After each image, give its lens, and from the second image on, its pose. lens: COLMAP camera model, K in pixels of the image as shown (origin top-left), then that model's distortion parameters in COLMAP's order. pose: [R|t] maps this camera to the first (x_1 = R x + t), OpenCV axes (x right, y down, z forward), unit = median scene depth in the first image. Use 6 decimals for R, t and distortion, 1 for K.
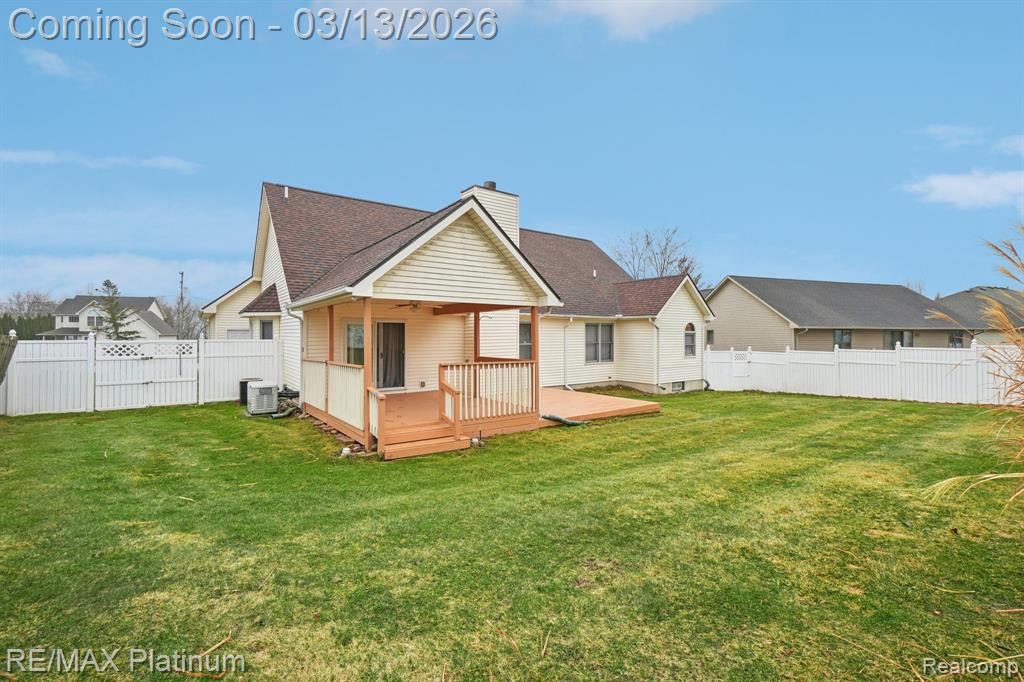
lens RADIAL K [[440.0, 0, 511.3], [0, 440.0, 338.6], [0, 0, 1]] dist [-0.004299, 0.000415]
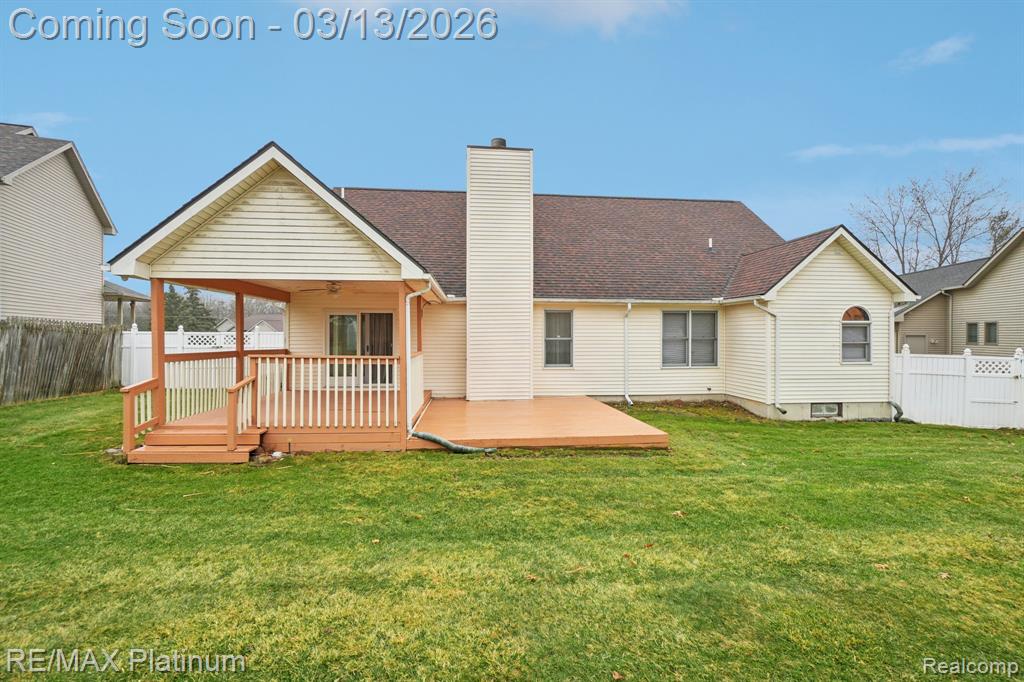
lens RADIAL K [[440.0, 0, 512.3], [0, 440.0, 337.2], [0, 0, 1]] dist [-0.004299, 0.000415]
pose [[0.863567, 0.004523, -0.504213, 0.315632], [-0.006145, 0.999980, -0.001556, 0.010291], [0.504196, 0.004442, 0.863578, 0.252352]]
